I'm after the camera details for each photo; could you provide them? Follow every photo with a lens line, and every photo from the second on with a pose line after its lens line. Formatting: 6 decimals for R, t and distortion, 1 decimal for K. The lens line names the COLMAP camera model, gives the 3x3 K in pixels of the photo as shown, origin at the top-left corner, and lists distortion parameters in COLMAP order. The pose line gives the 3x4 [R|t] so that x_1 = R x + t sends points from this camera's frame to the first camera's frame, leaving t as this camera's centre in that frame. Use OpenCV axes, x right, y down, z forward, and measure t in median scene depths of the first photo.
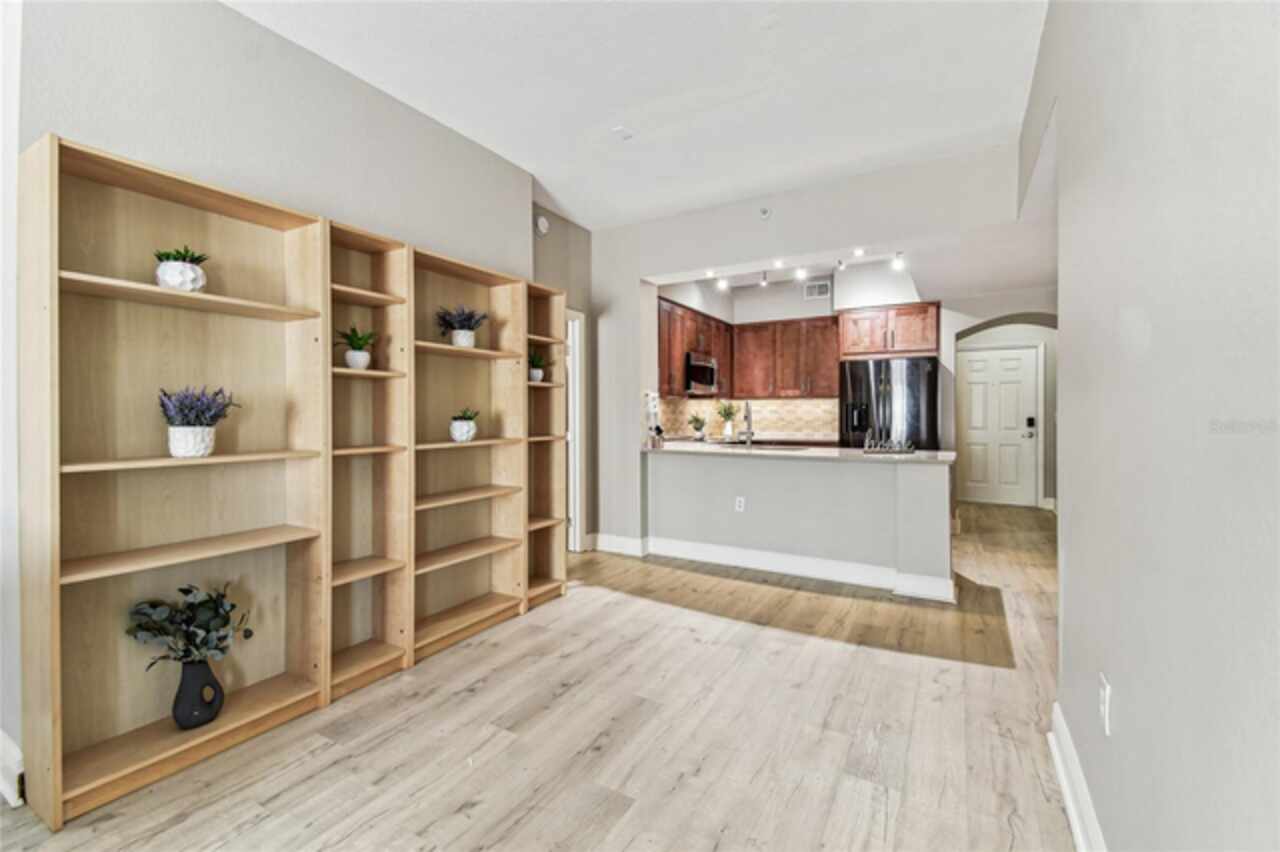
lens RADIAL K [[564.0, 0, 634.5], [0, 564.0, 422.2], [0, 0, 1]] dist [0.001774, -0.001019]
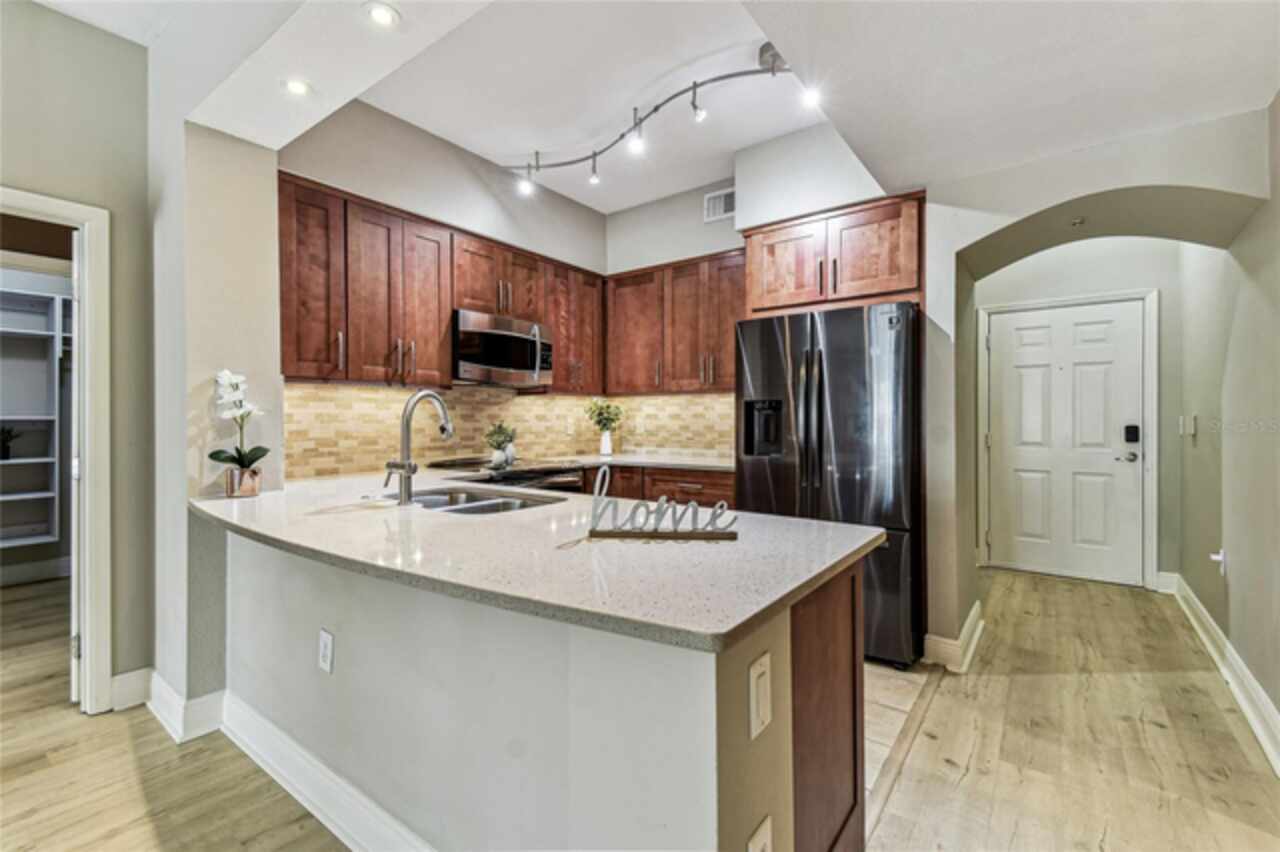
lens RADIAL K [[564.0, 0, 636.4], [0, 564.0, 422.6], [0, 0, 1]] dist [0.001774, -0.001019]
pose [[0.993554, 0.000669, -0.113360, 0.292400], [-0.001101, 0.999992, -0.003749, -0.009719], [0.113356, 0.003849, 0.993547, 0.409084]]
